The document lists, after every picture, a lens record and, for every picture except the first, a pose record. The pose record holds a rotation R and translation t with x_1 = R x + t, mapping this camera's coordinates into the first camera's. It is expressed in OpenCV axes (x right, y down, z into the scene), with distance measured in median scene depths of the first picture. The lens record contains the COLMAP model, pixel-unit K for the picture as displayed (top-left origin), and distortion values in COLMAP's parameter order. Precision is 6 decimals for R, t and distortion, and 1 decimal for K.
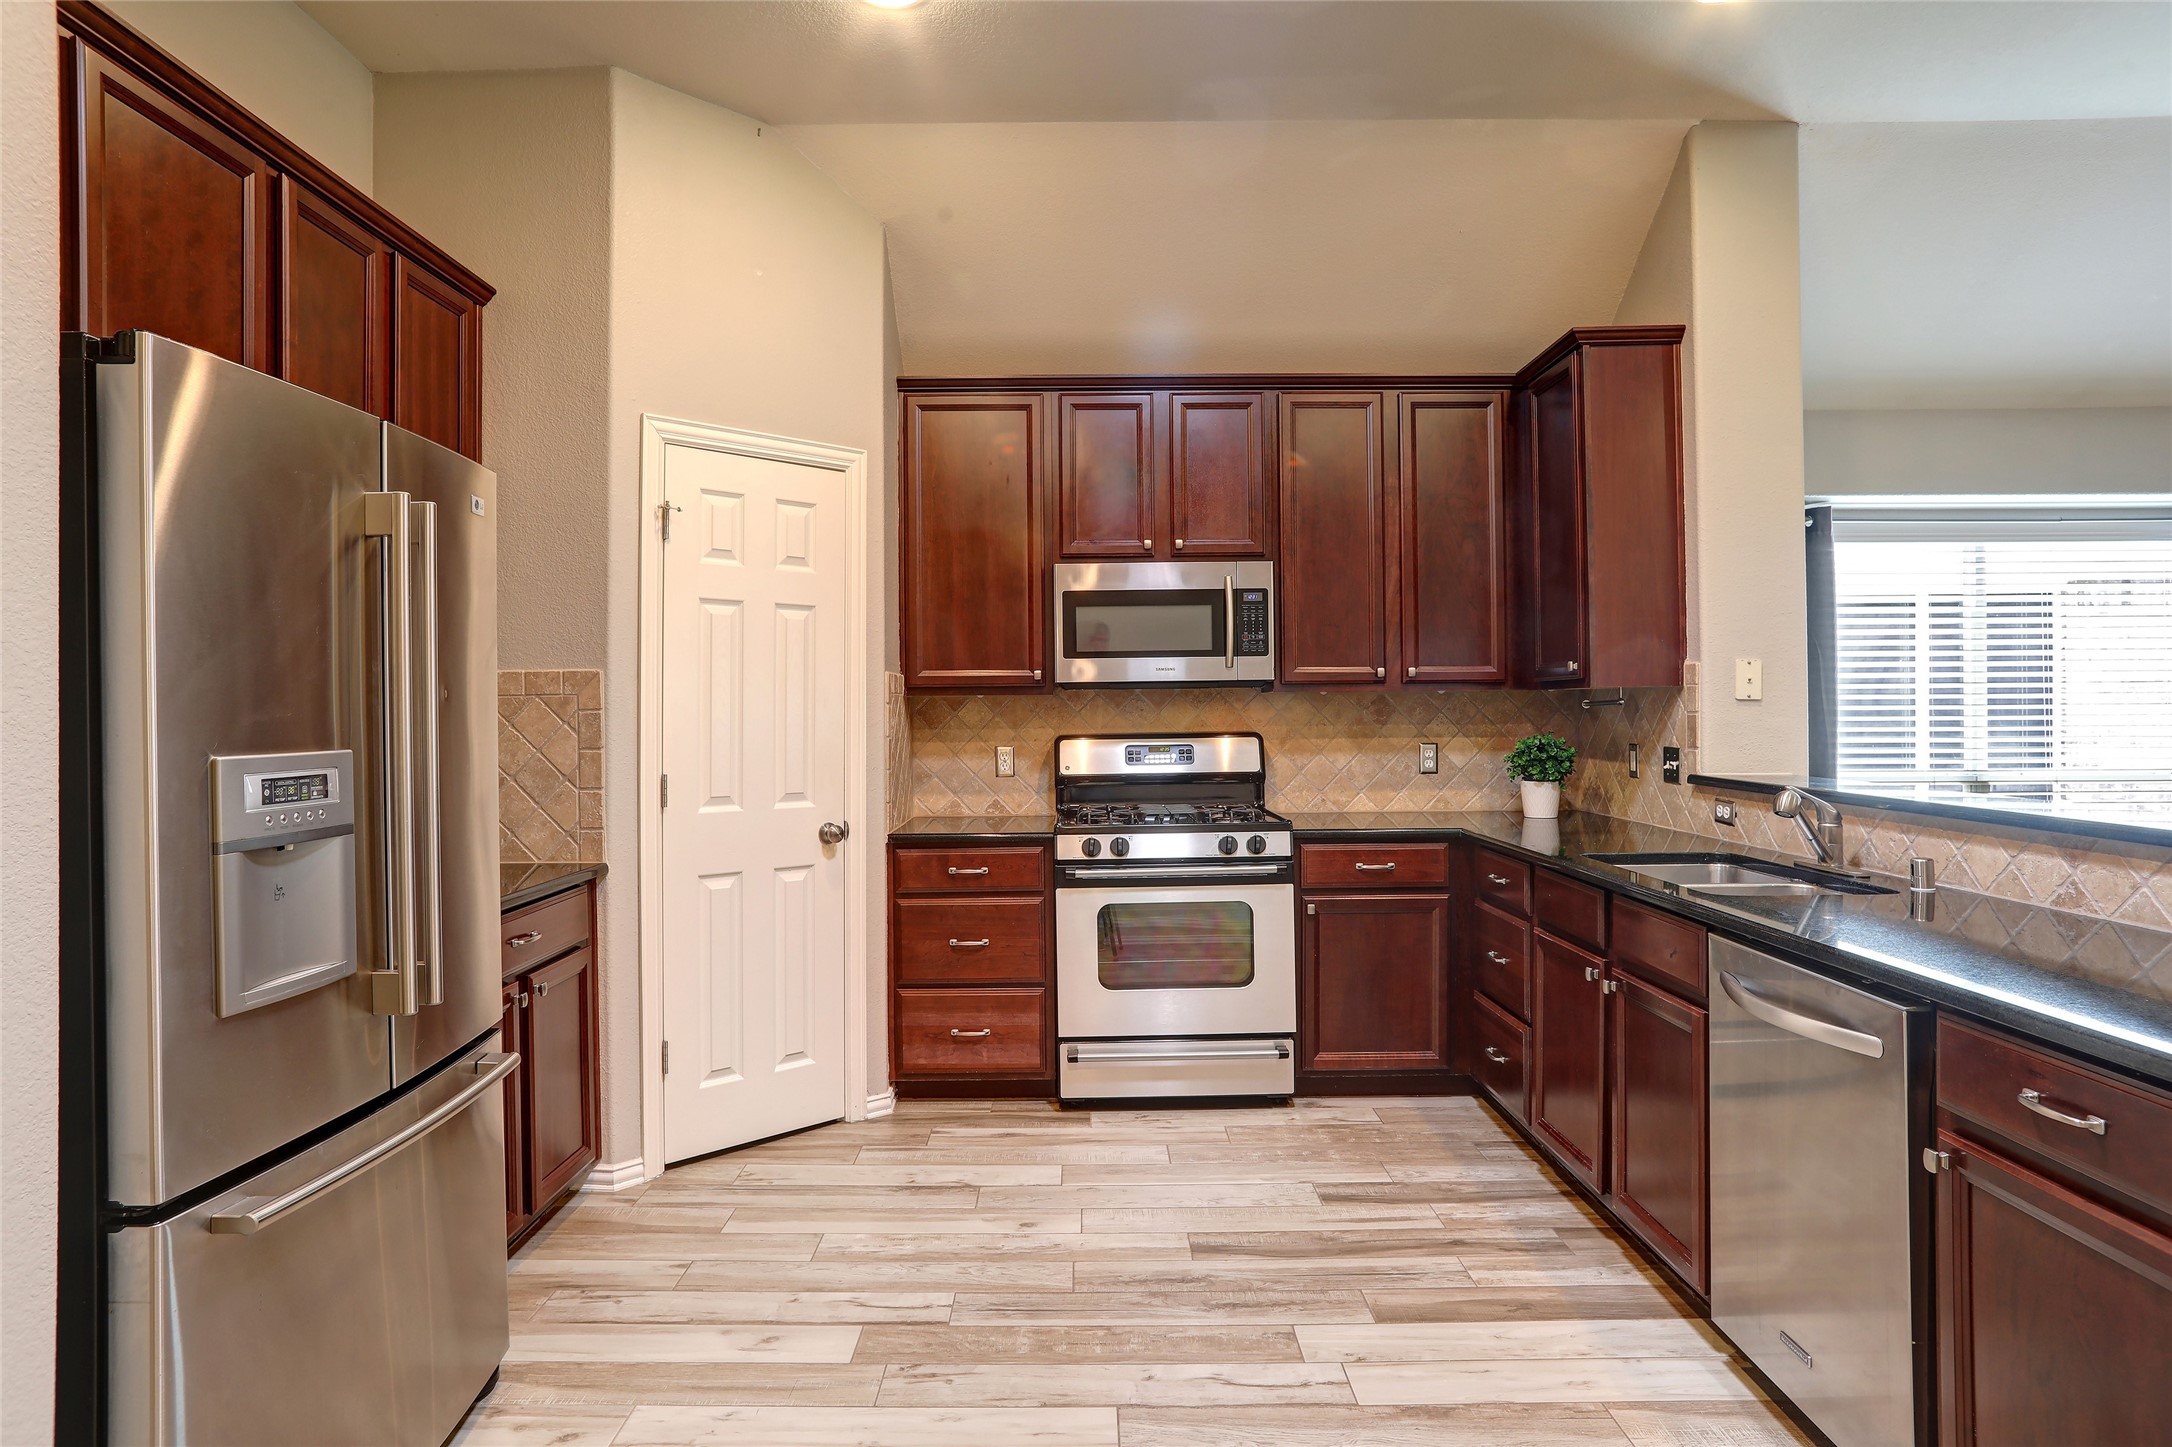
lens RADIAL K [[1259.0, 0, 1090.6], [0, 1259.0, 705.2], [0, 0, 1]] dist [-0.060314, 0.043382]
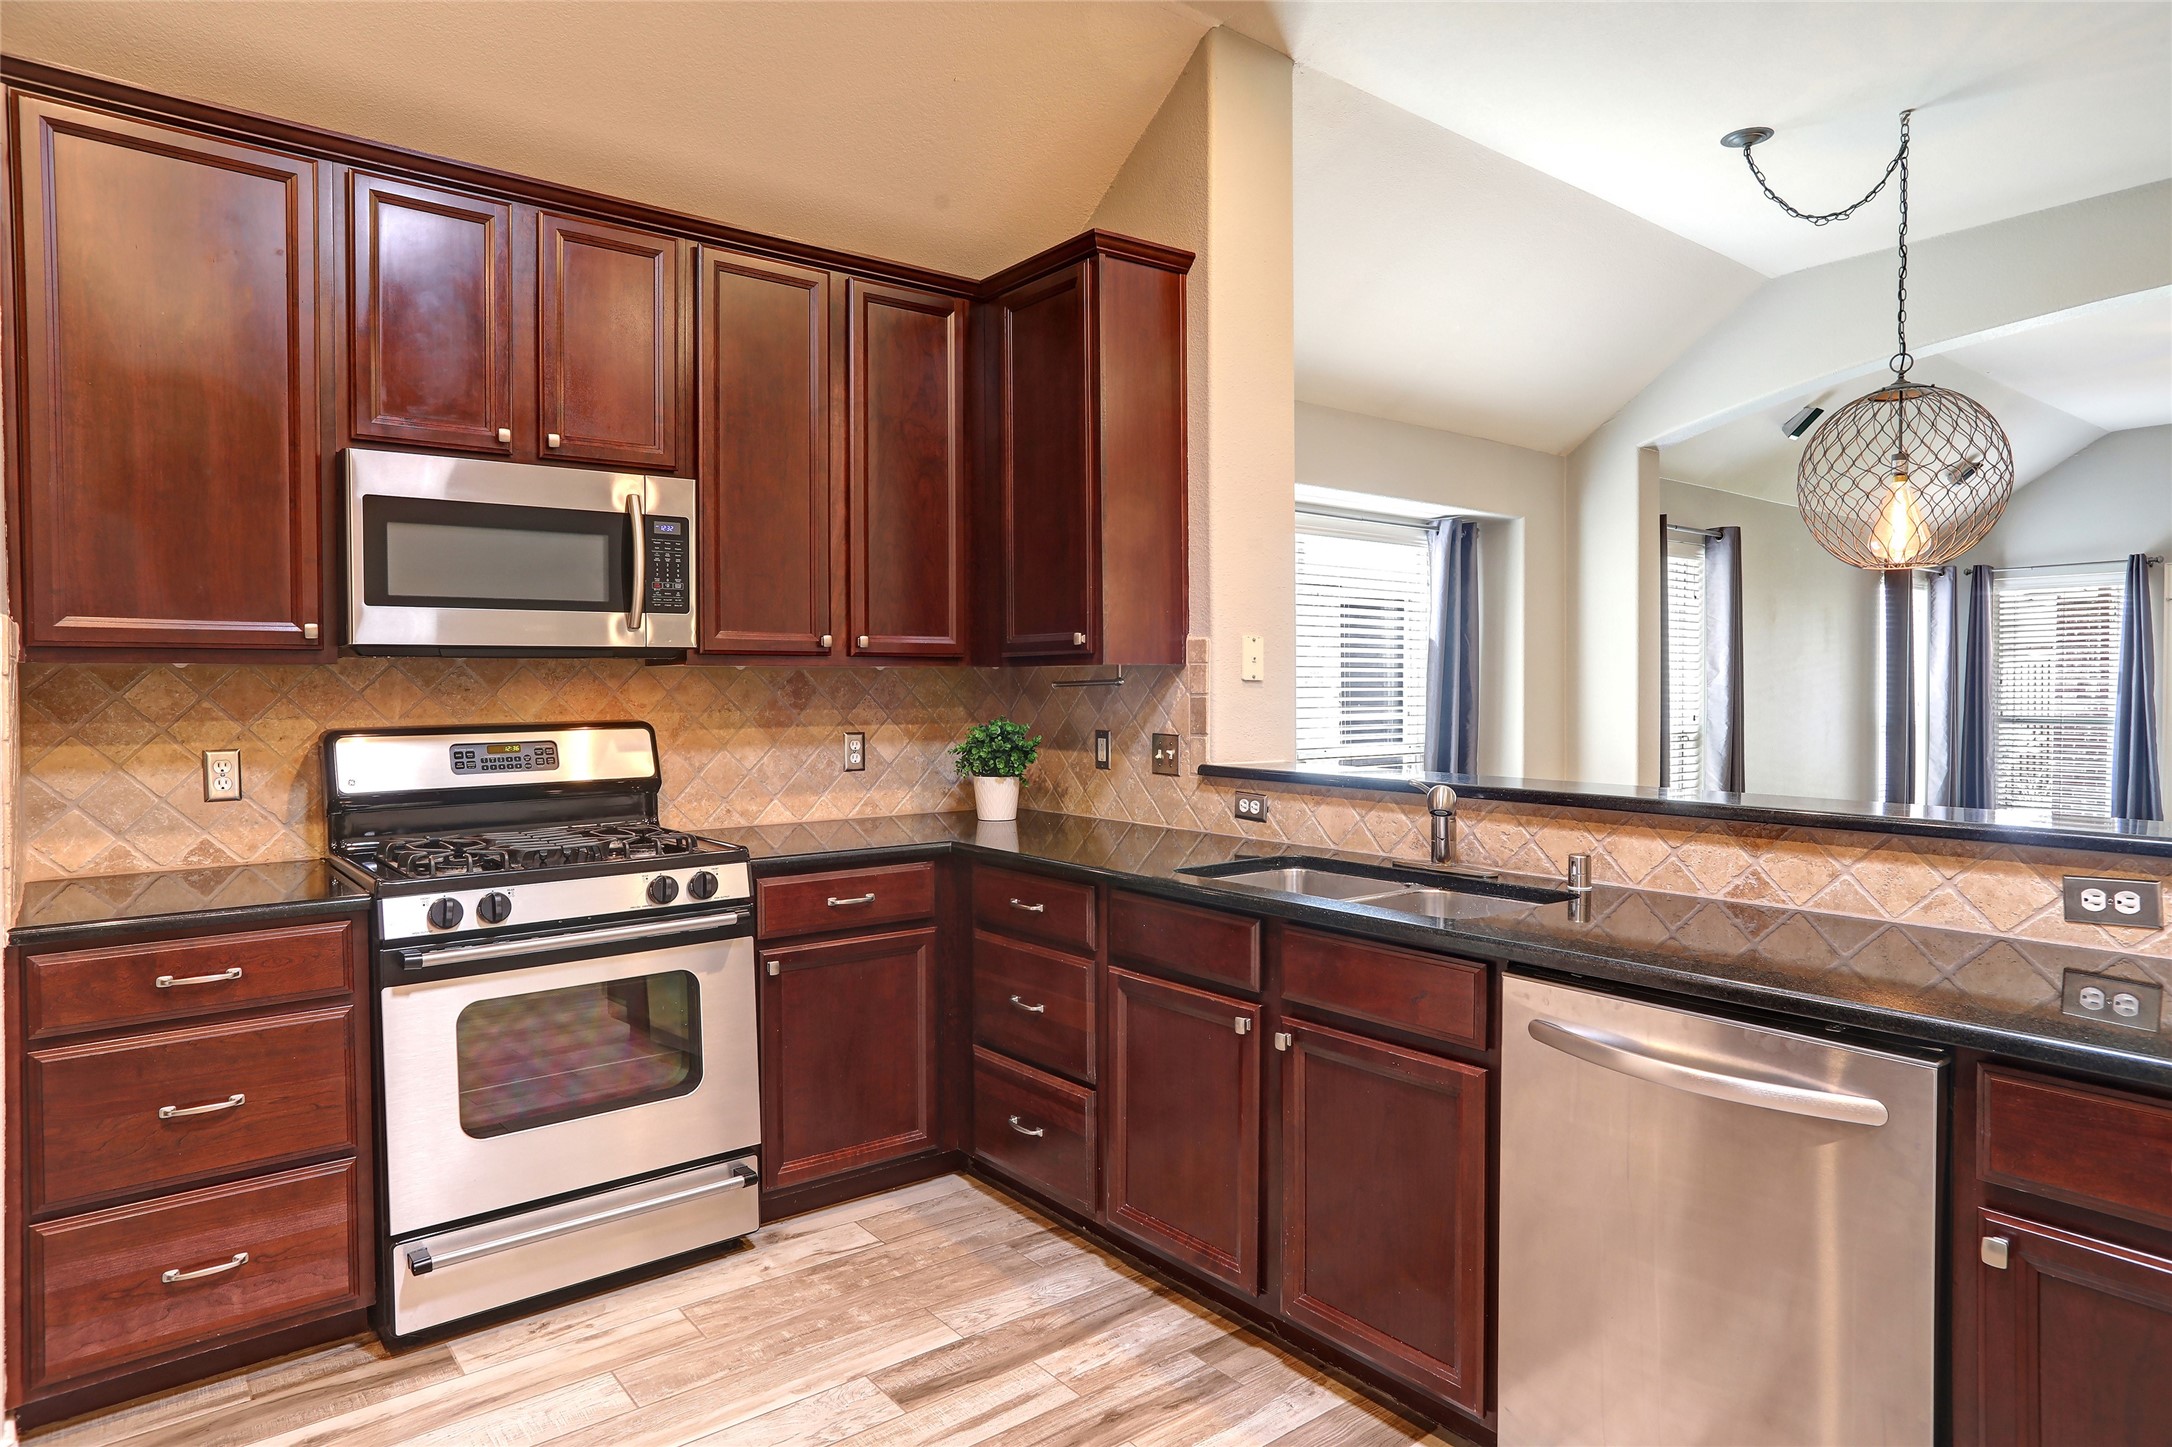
lens RADIAL K [[1259.0, 0, 1082.0], [0, 1259.0, 711.4], [0, 0, 1]] dist [-0.060314, 0.043382]
pose [[0.785854, -0.007091, 0.618371, -0.126477], [-0.005466, 0.999816, 0.018411, 0.001555], [-0.618387, -0.017848, 0.785671, 0.331058]]
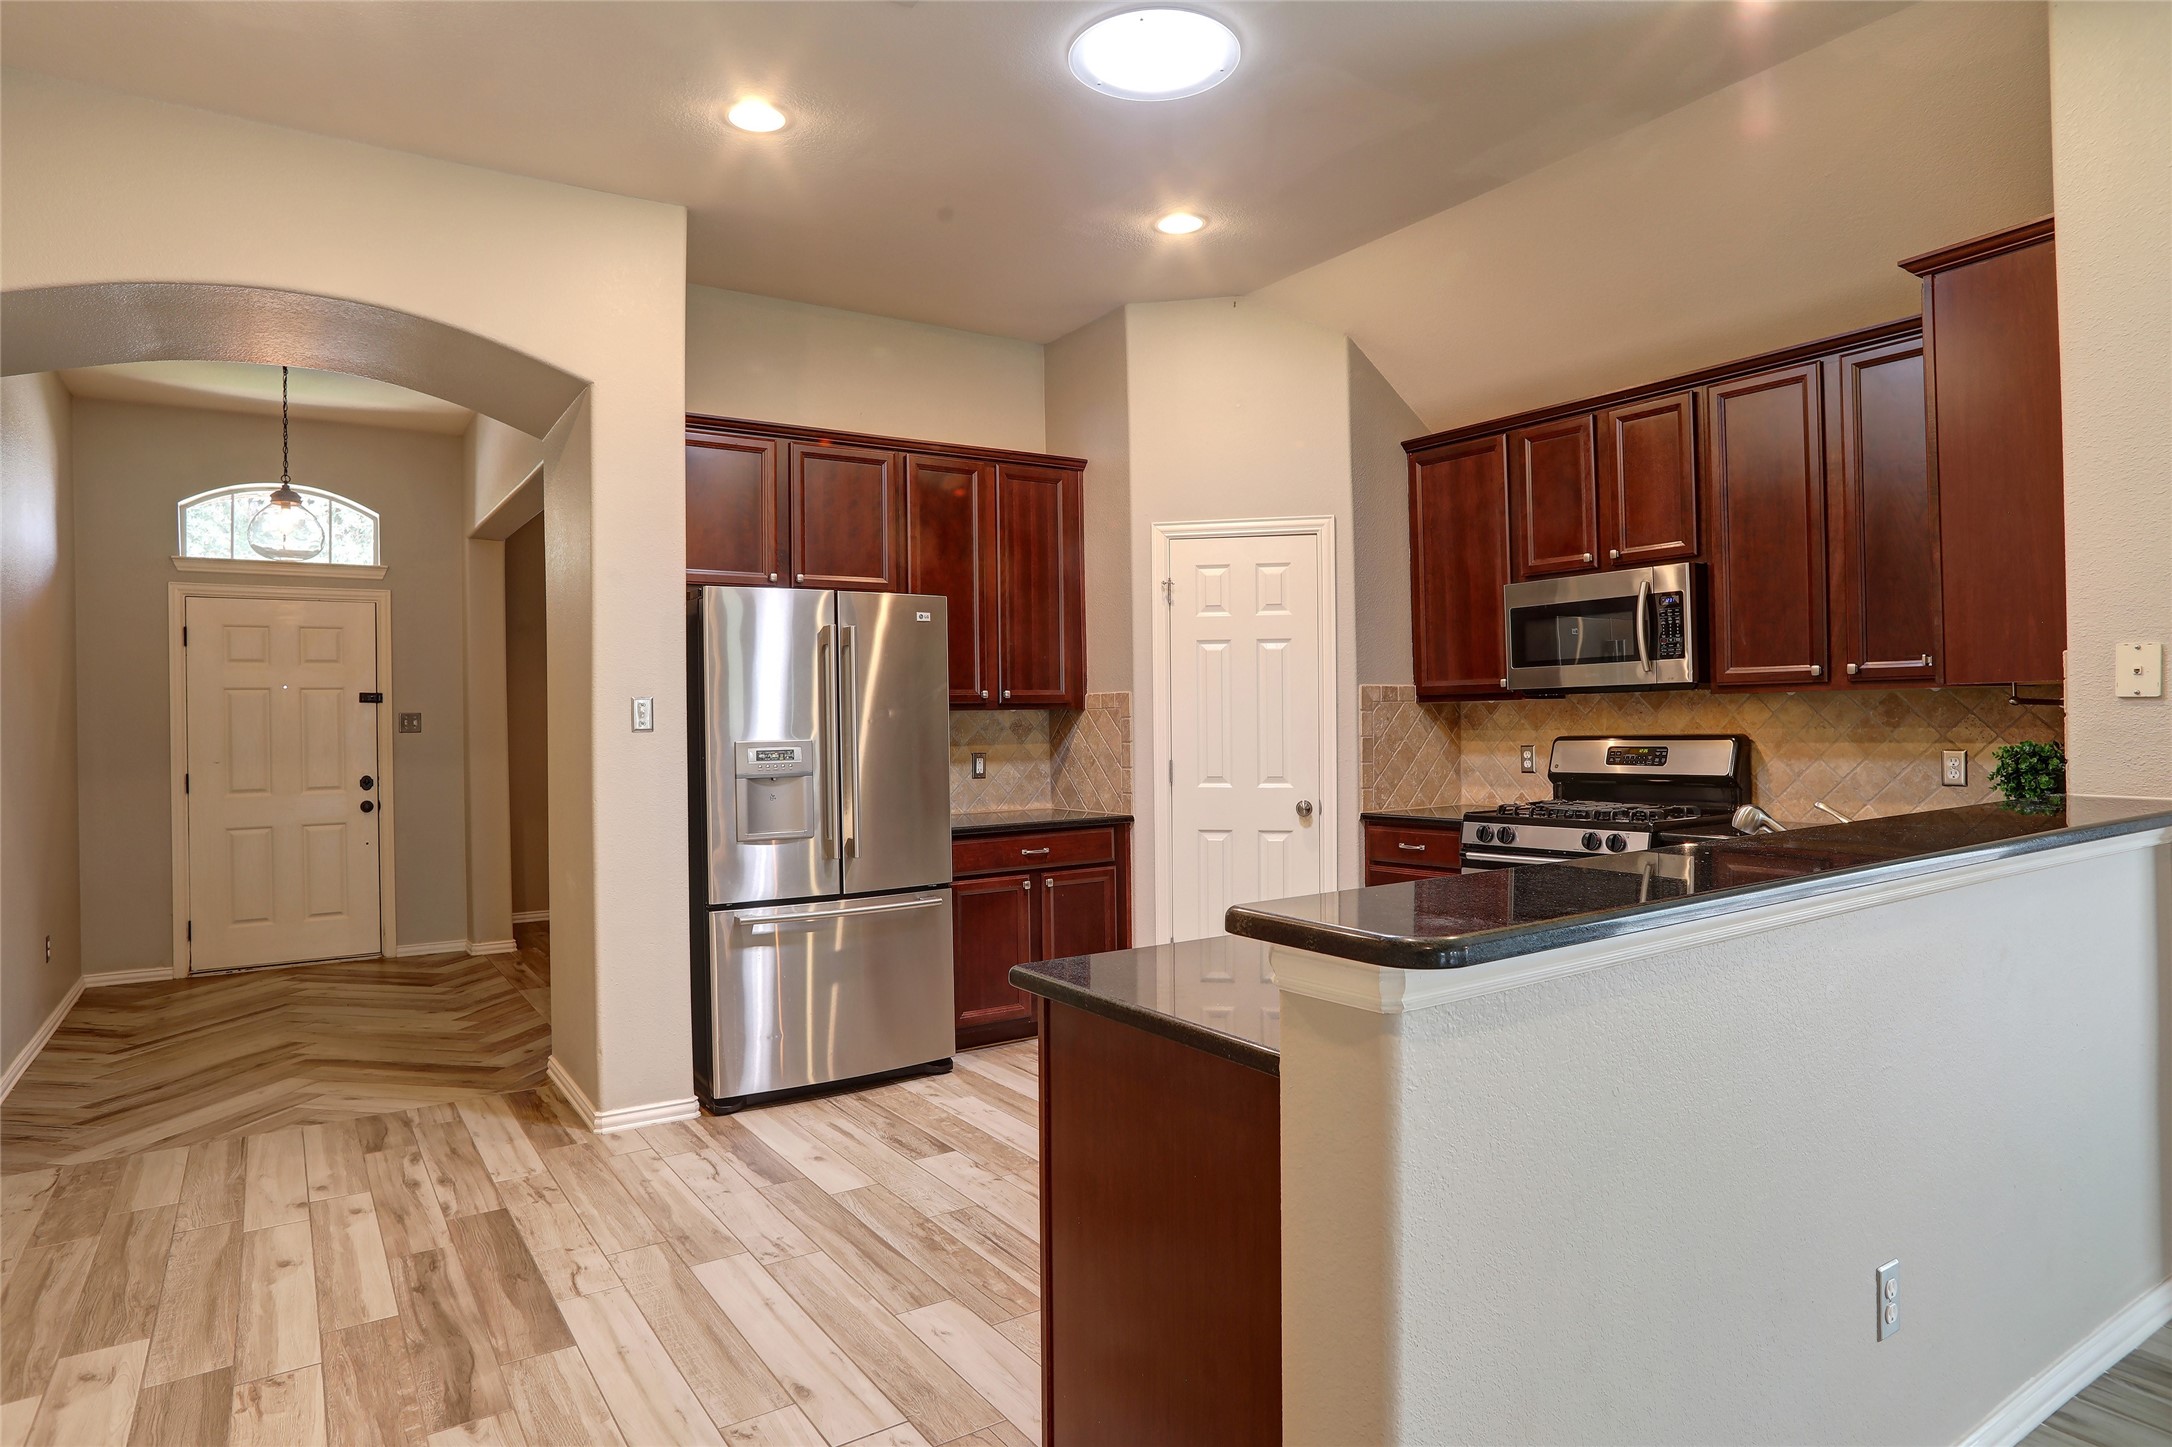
lens RADIAL K [[1259.0, 0, 1082.8], [0, 1259.0, 704.6], [0, 0, 1]] dist [-0.060314, 0.043382]
pose [[0.547809, -0.011070, -0.836530, 0.743890], [0.013775, 0.999896, -0.004211, -0.005305], [0.836490, -0.009216, 0.547904, 0.068339]]
